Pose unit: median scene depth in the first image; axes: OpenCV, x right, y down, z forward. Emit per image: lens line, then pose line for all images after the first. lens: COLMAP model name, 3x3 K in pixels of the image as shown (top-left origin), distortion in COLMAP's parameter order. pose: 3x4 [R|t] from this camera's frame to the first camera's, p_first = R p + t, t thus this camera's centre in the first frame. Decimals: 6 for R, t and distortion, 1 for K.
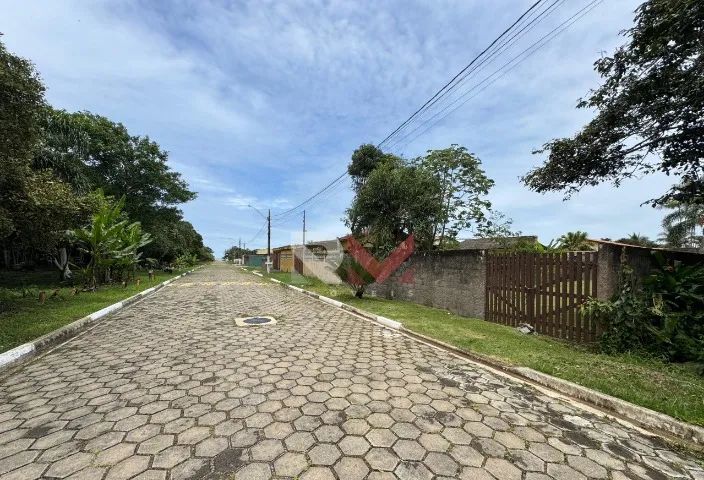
lens RADIAL K [[281.3, 0, 352.7], [0, 281.3, 261.7], [0, 0, 1]] dist [-0.002149, 0.000092]
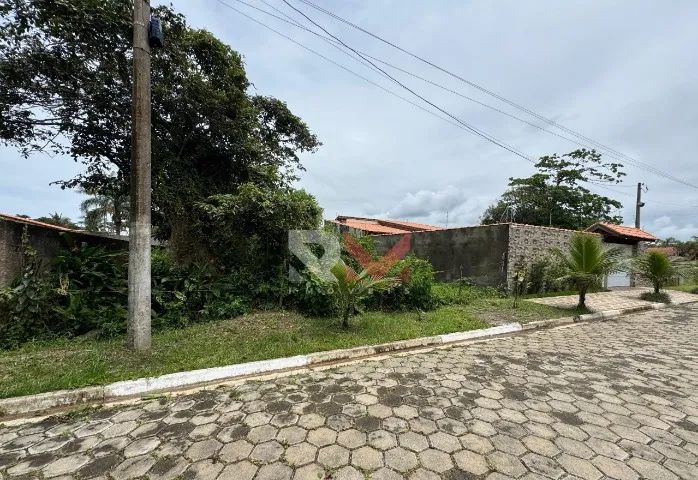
lens RADIAL K [[278.9, 0, 350.1], [0, 278.9, 258.9], [0, 0, 1]] dist [-0.002149, 0.000092]
pose [[-0.025808, -0.034702, 0.999064, 0.008369], [-0.024741, 0.999113, 0.034064, -0.000472], [-0.999361, -0.023839, -0.026643, -0.004067]]
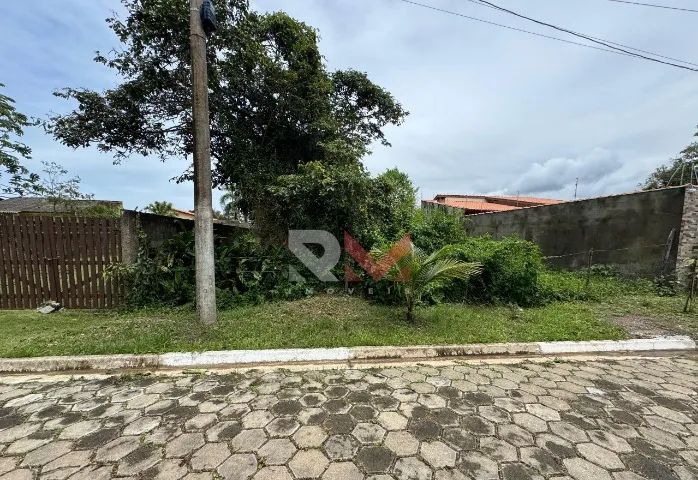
lens RADIAL K [[278.9, 0, 349.9], [0, 278.9, 259.5], [0, 0, 1]] dist [-0.002149, 0.000092]
pose [[0.336584, -0.092451, 0.937104, 0.040493], [-0.005745, 0.994949, 0.100222, 0.002098], [-0.941636, -0.039116, 0.334353, -0.031291]]
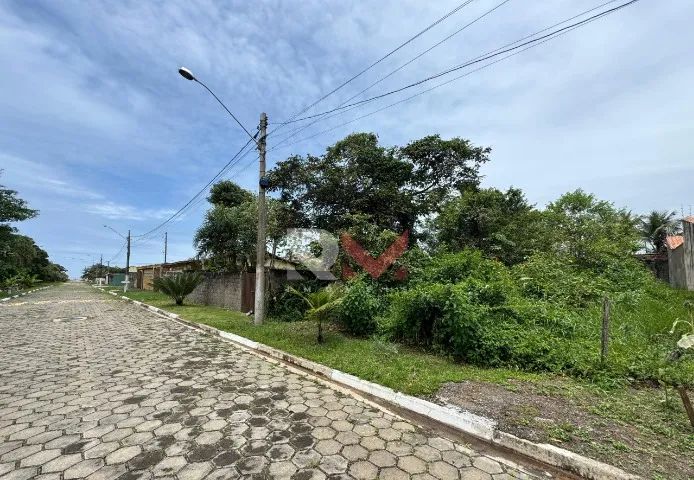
lens RADIAL K [[277.7, 0, 350.9], [0, 277.7, 257.8], [0, 0, 1]] dist [-0.000834, -0.000978]
pose [[0.944824, 0.000279, 0.327578, 0.170144], [0.022252, 0.997635, -0.065032, 0.000752], [-0.326821, 0.068733, 0.942583, -0.269707]]
